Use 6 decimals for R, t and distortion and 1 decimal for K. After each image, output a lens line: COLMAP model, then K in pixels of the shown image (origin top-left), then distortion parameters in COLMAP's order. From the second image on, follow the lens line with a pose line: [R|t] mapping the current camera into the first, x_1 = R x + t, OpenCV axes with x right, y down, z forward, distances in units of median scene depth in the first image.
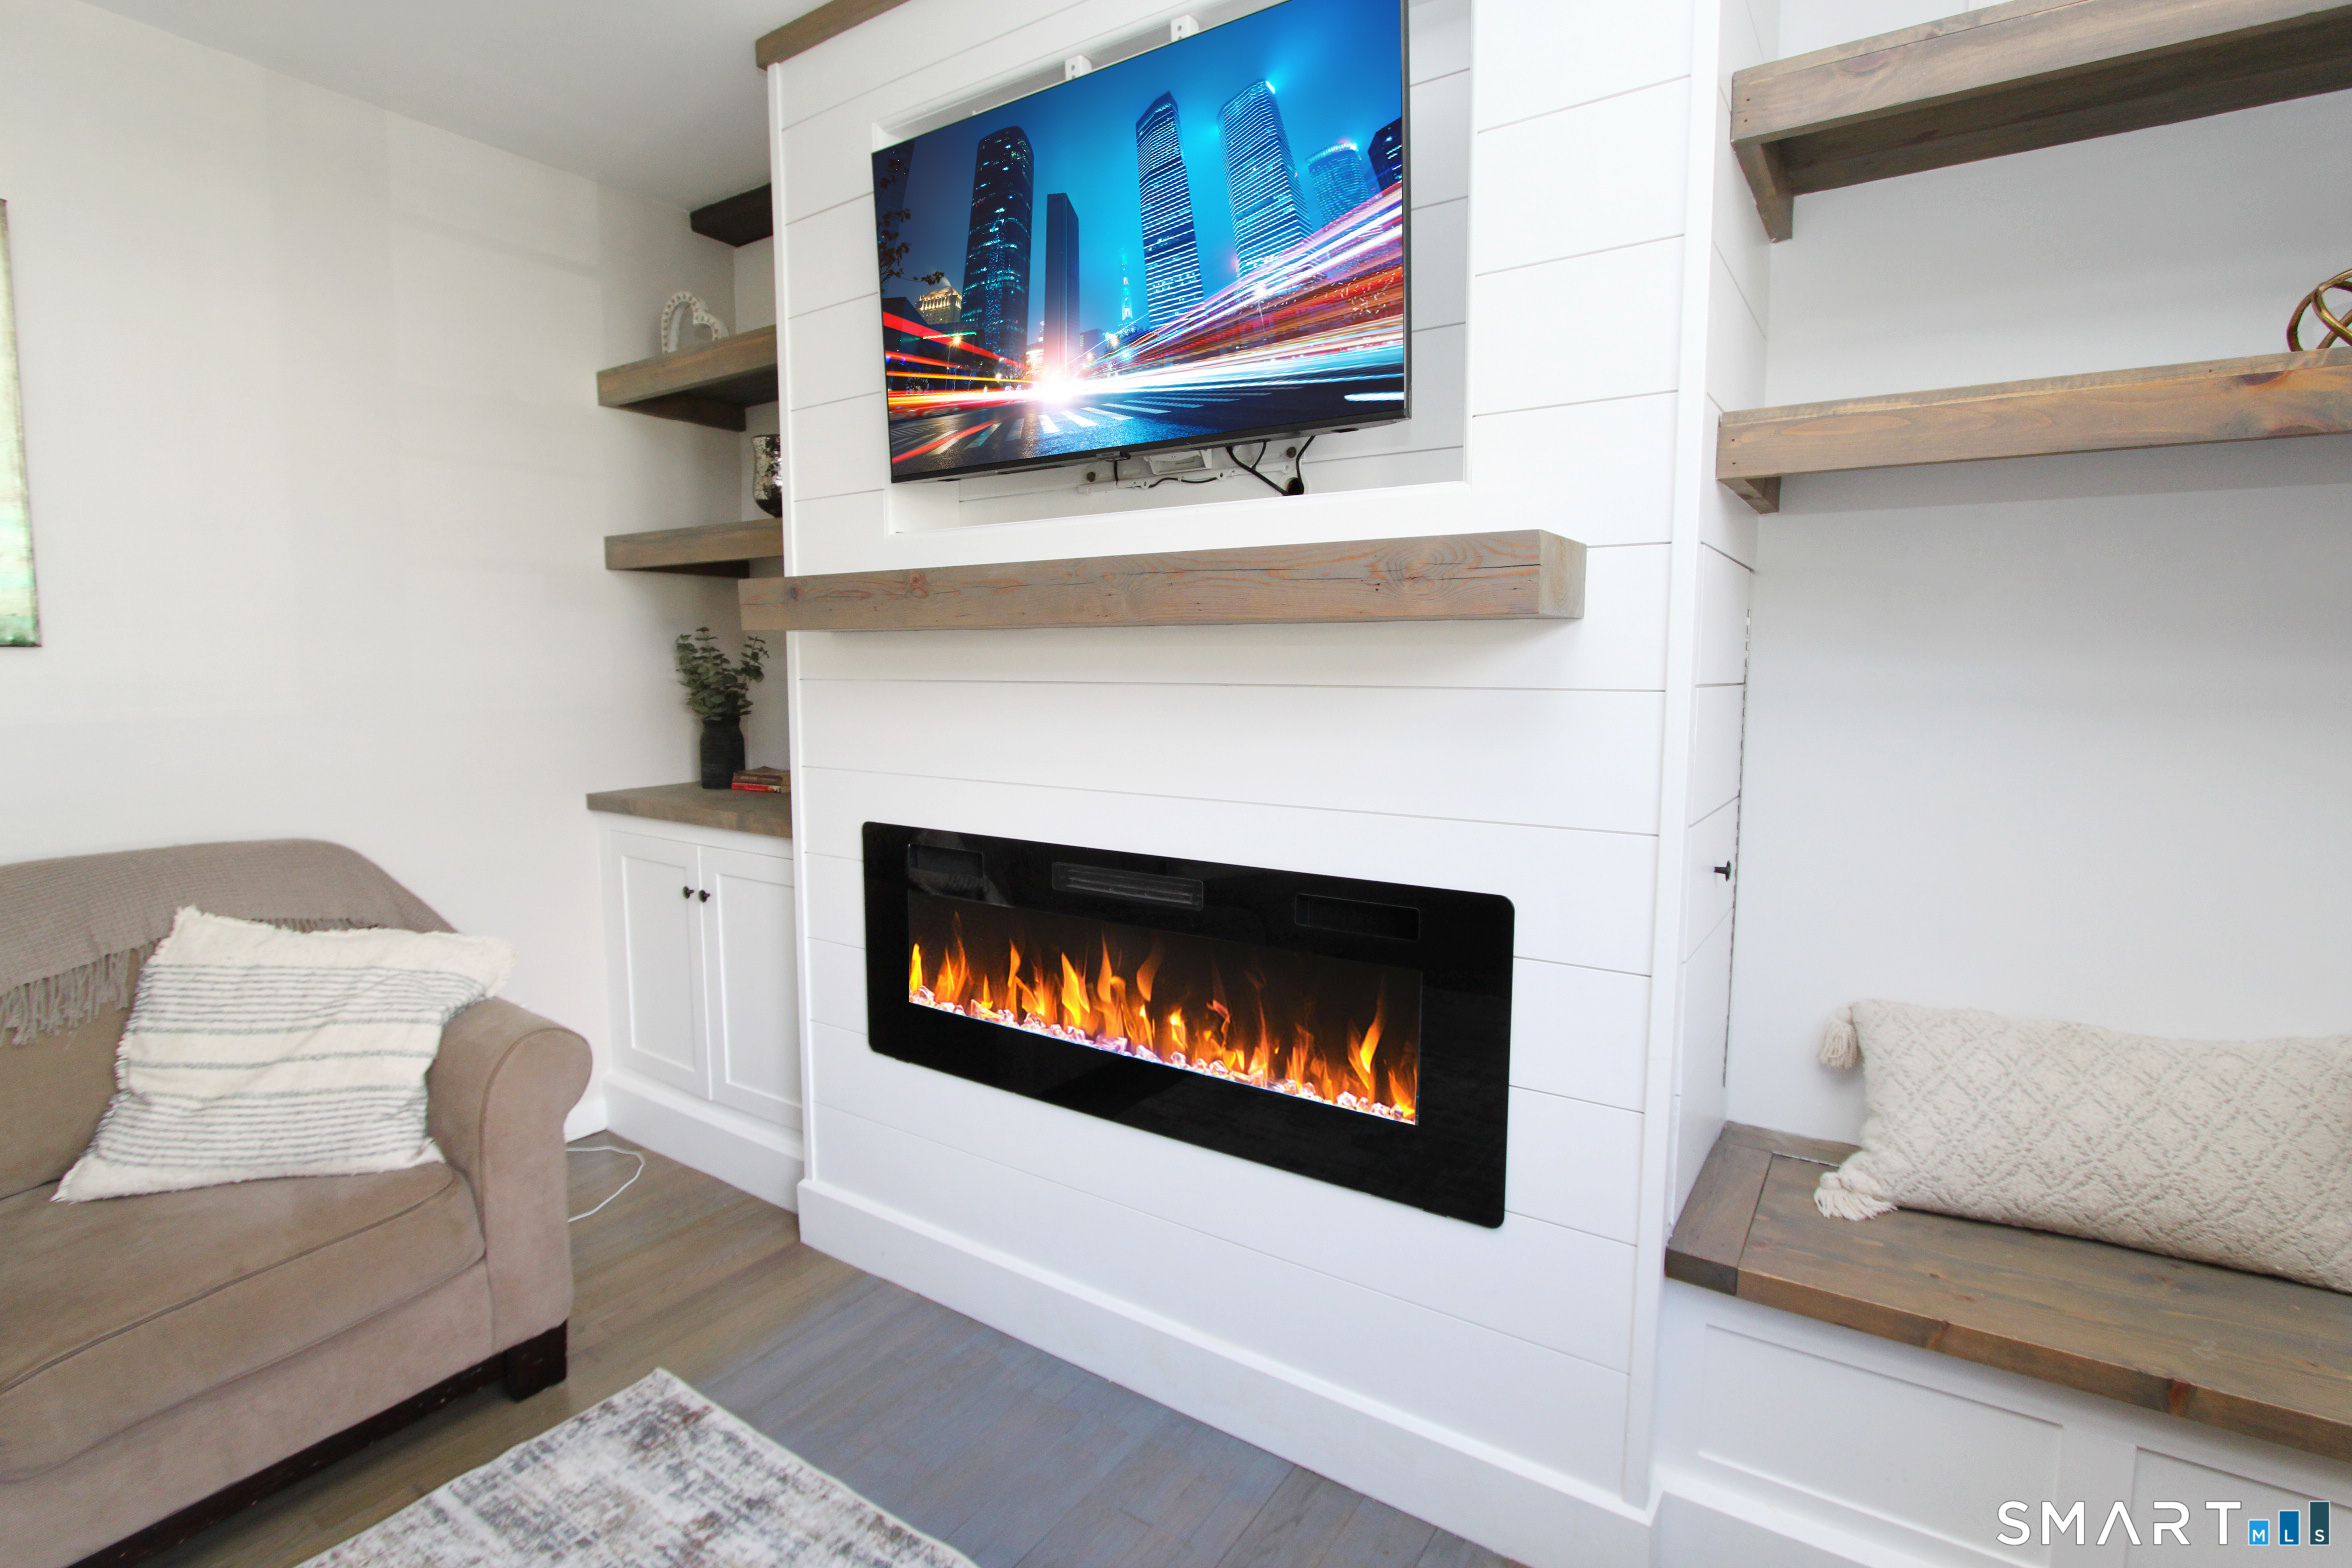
lens RADIAL K [[1080.6, 0, 1233.9], [0, 1080.6, 794.8], [0, 0, 1]] dist [0.003220, -0.000033]
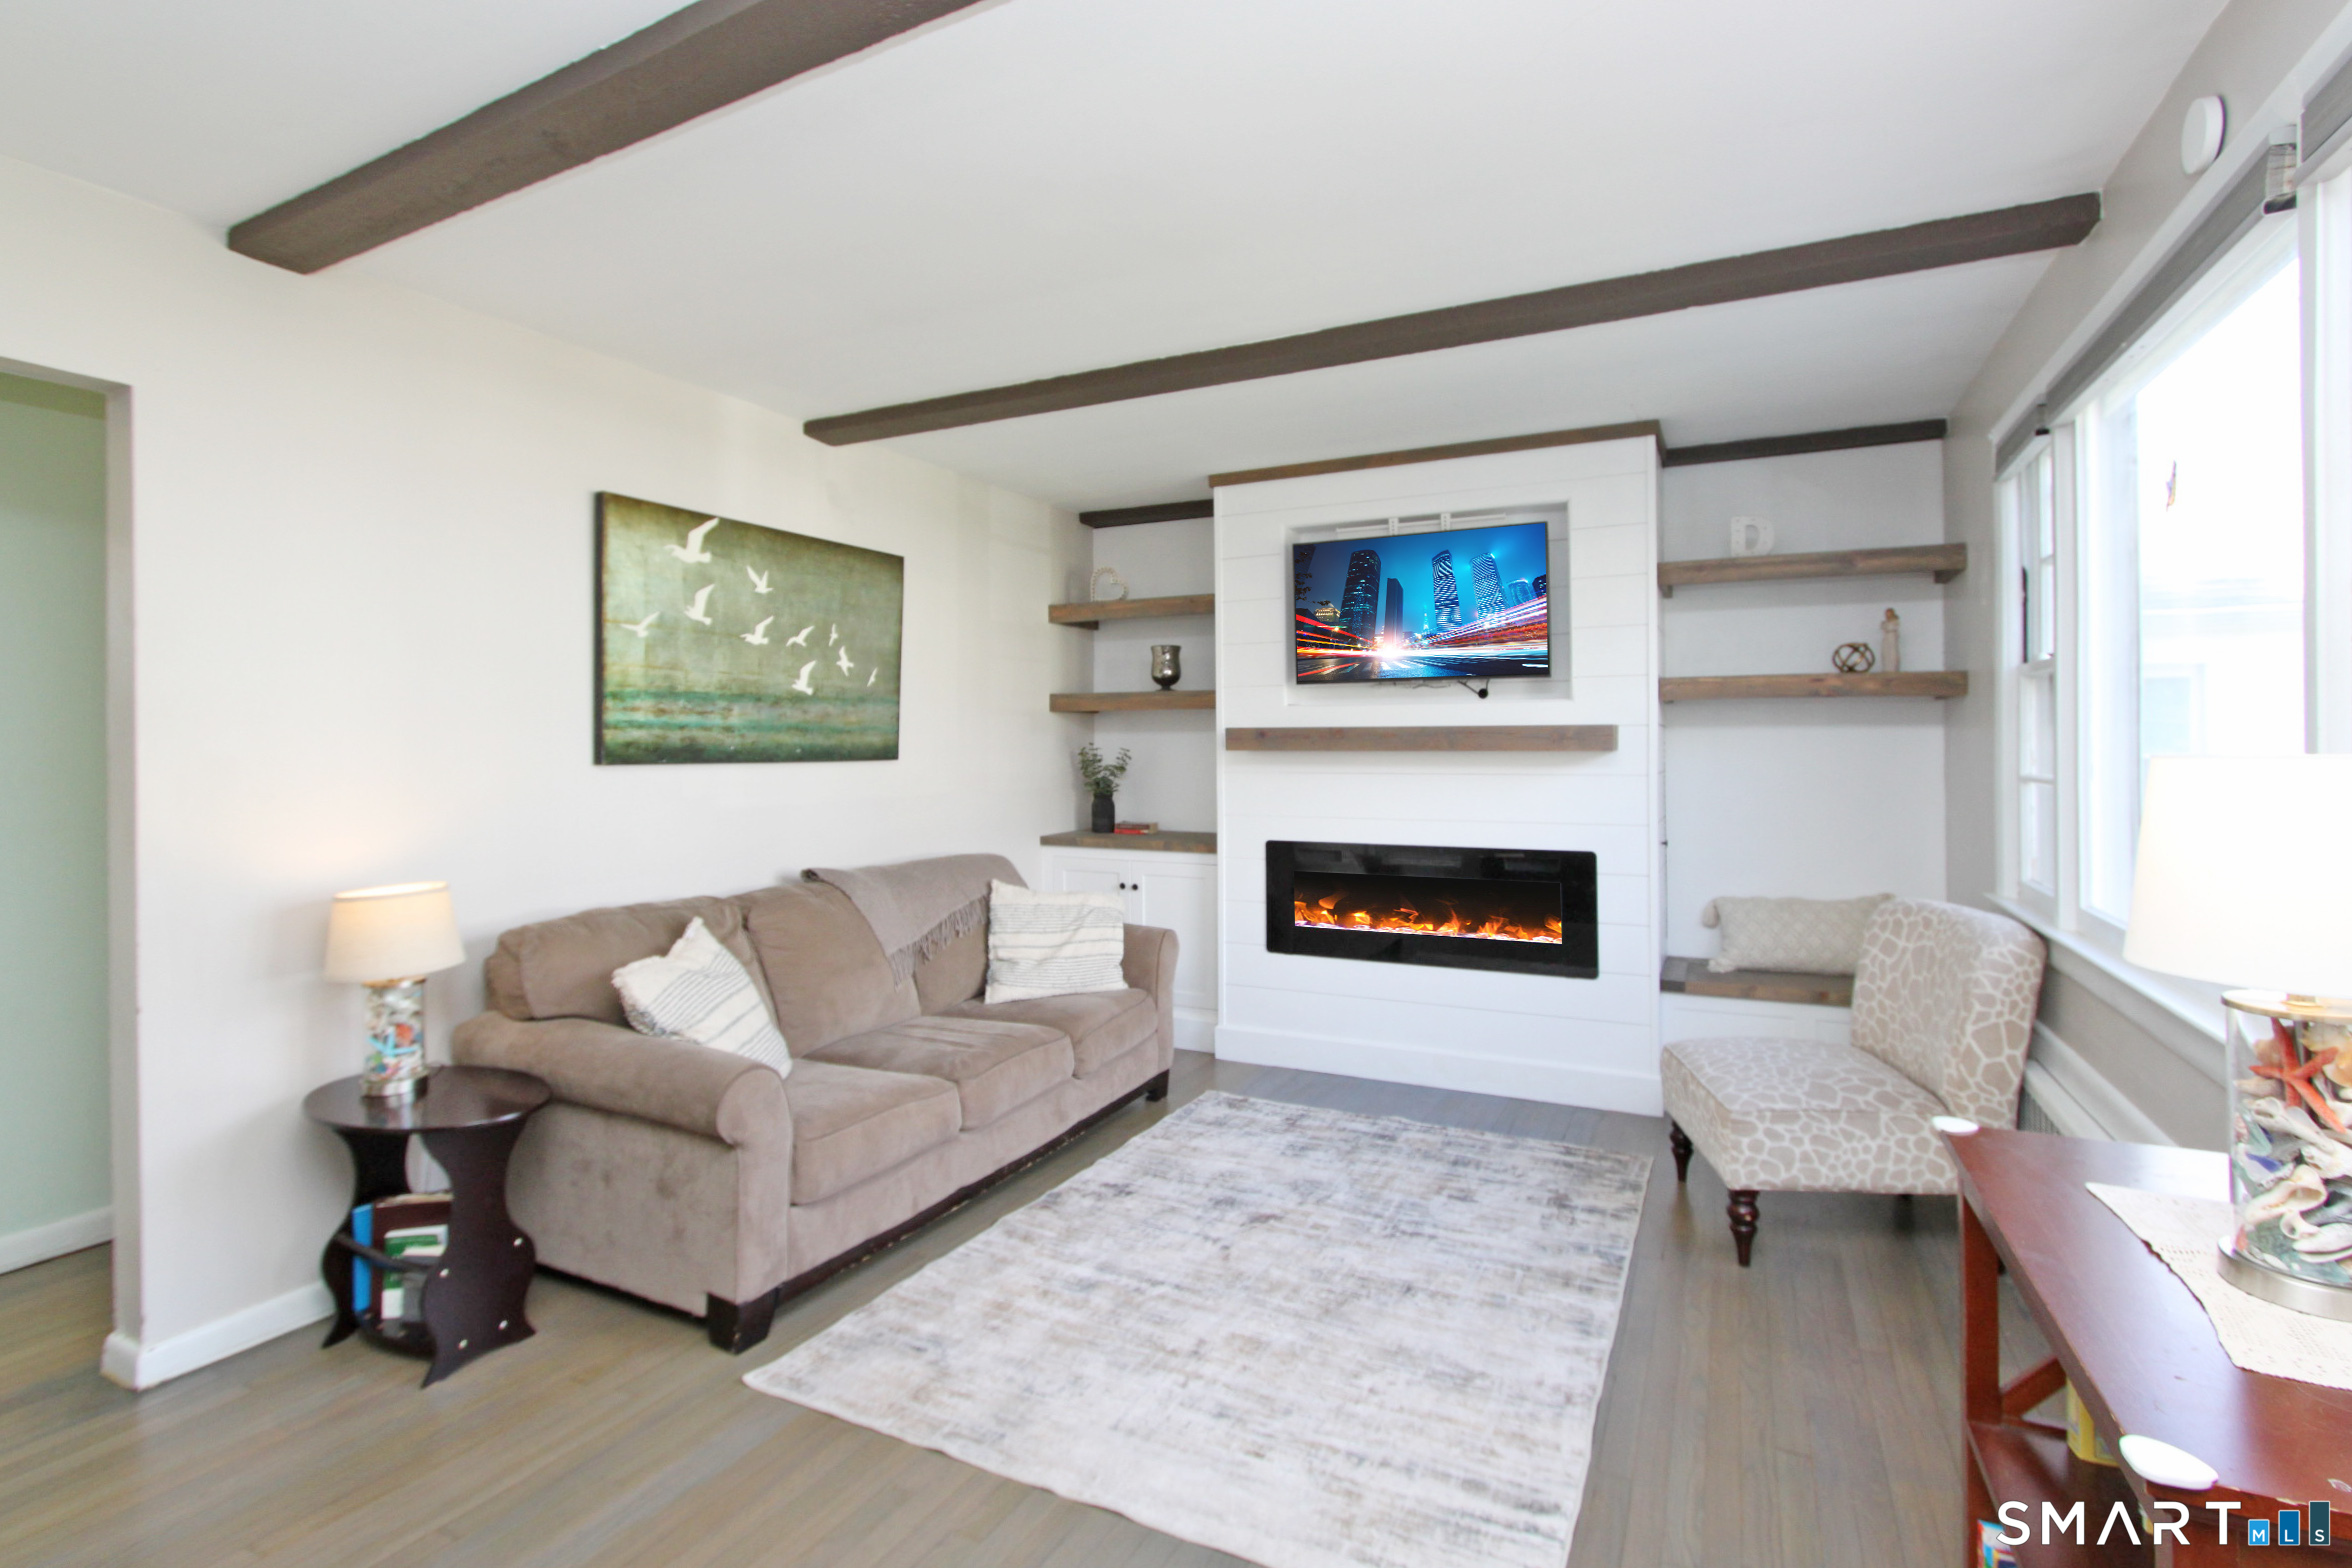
lens RADIAL K [[1094.1, 0, 1159.3], [0, 1094.1, 749.8], [0, 0, 1]] dist [-0.062476, 0.000103]
pose [[0.996239, -0.011550, 0.085873, -0.894554], [0.021749, 0.992680, -0.118800, 0.120901], [-0.083872, 0.120221, 0.989198, -1.357119]]
